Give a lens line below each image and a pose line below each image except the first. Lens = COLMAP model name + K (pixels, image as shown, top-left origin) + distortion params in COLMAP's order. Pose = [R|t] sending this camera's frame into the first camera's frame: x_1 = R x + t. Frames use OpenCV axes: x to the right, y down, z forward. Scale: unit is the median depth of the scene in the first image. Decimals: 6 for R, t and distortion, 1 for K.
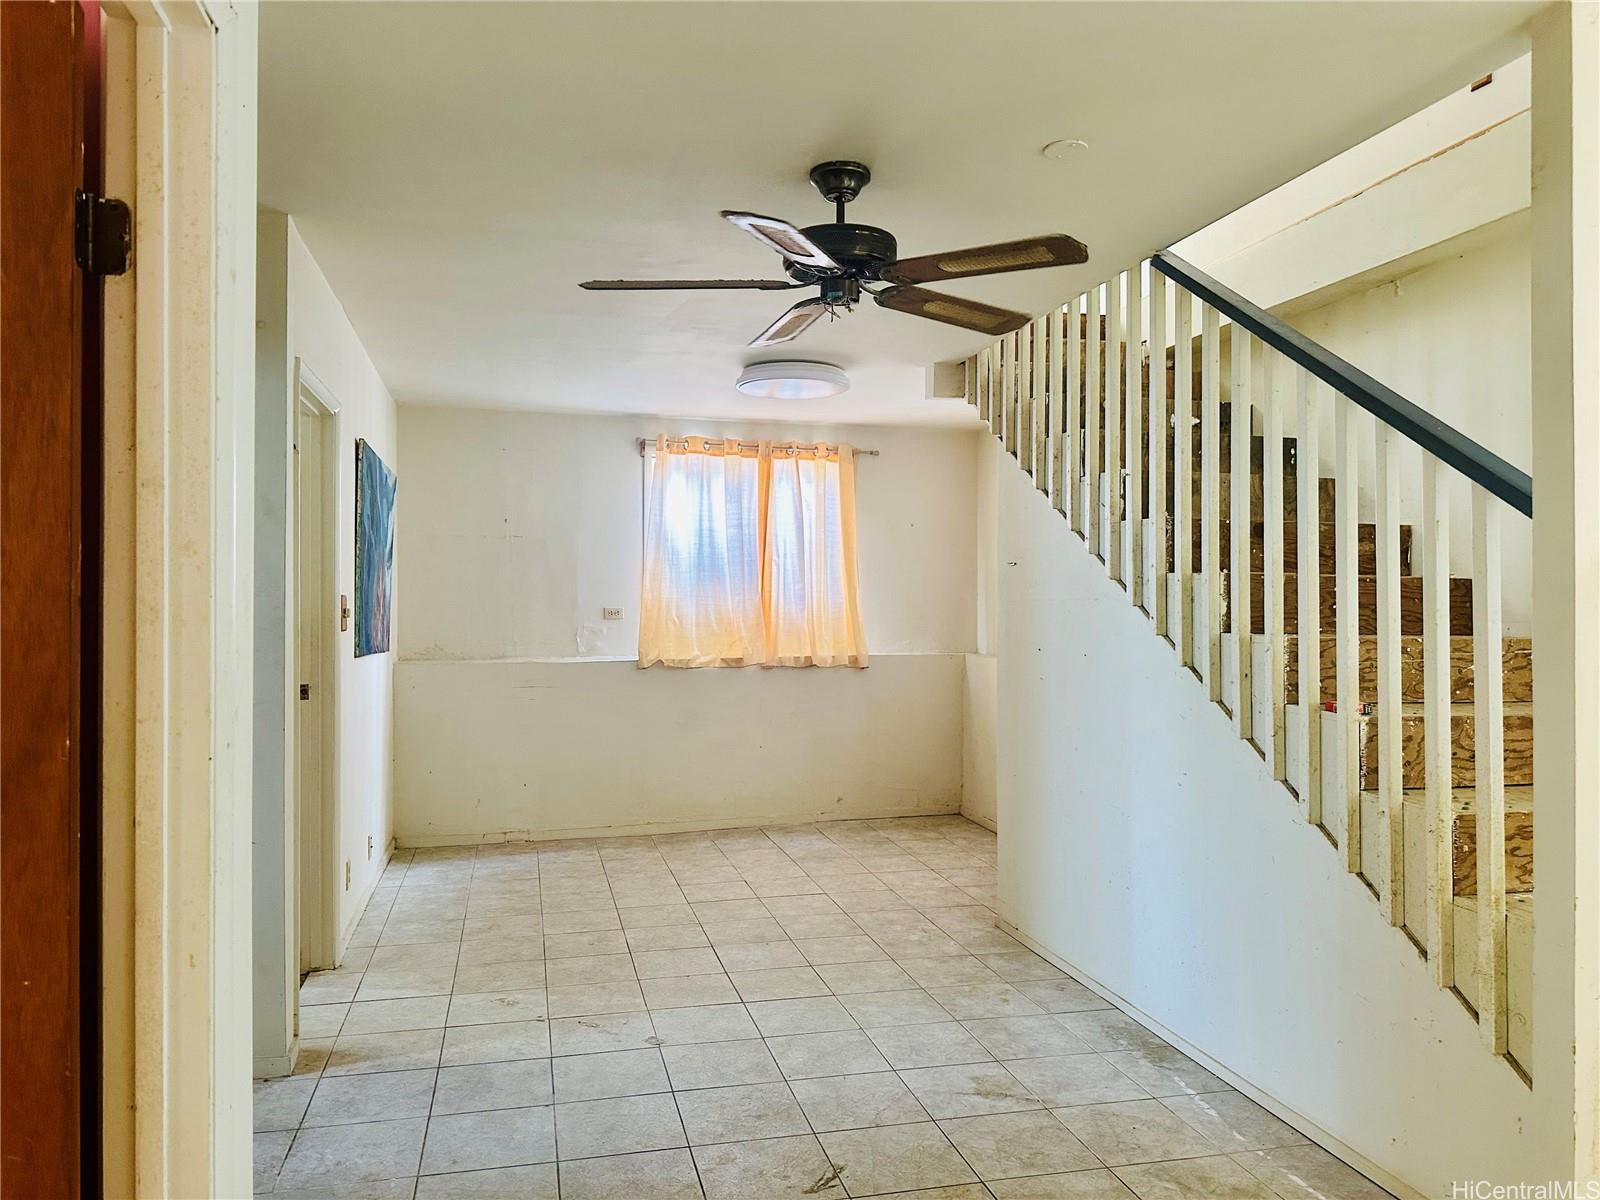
lens RADIAL K [[1120.2, 0, 783.5], [0, 1120.2, 588.7], [0, 0, 1]] dist [0.074510, -0.098028]
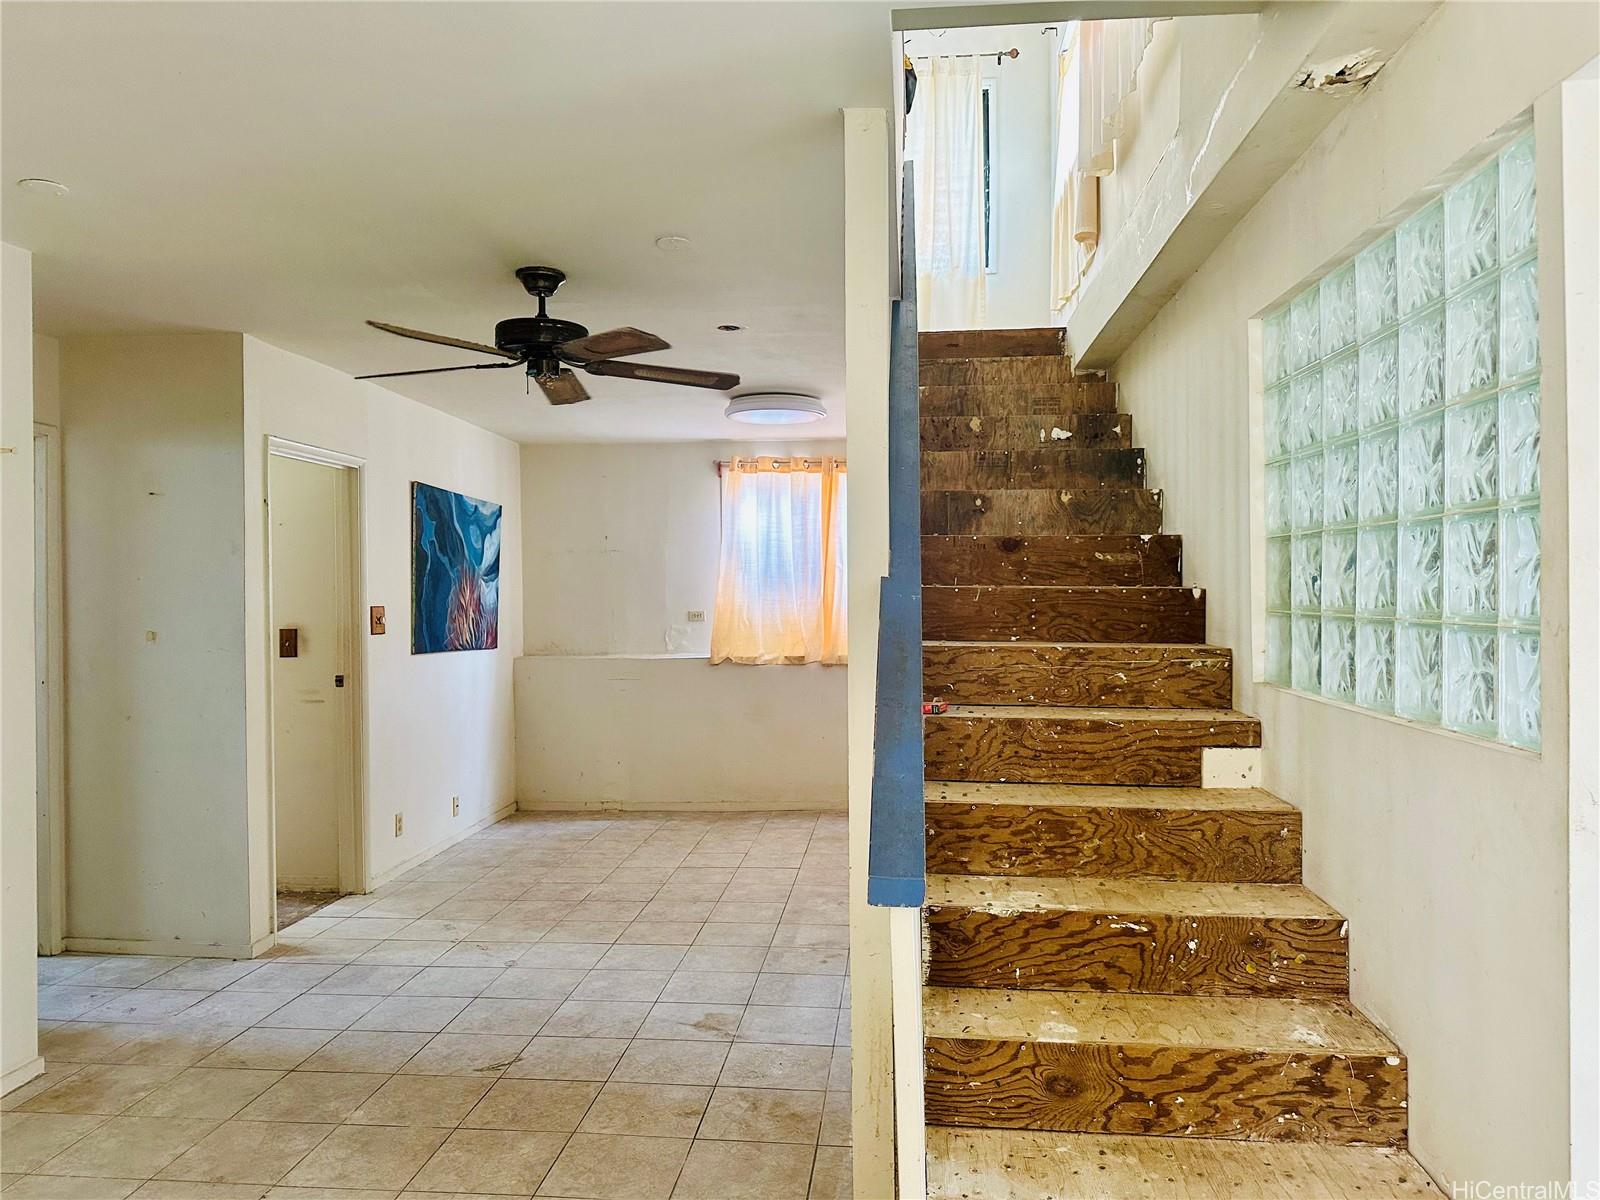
lens RADIAL K [[1120.2, 0, 801.1], [0, 1120.2, 588.8], [0, 0, 1]] dist [0.074510, -0.098028]
pose [[0.947757, -0.010676, -0.318814, 0.483080], [0.012798, 0.999908, 0.004562, -0.014333], [0.318736, -0.008404, 0.947806, -0.068400]]
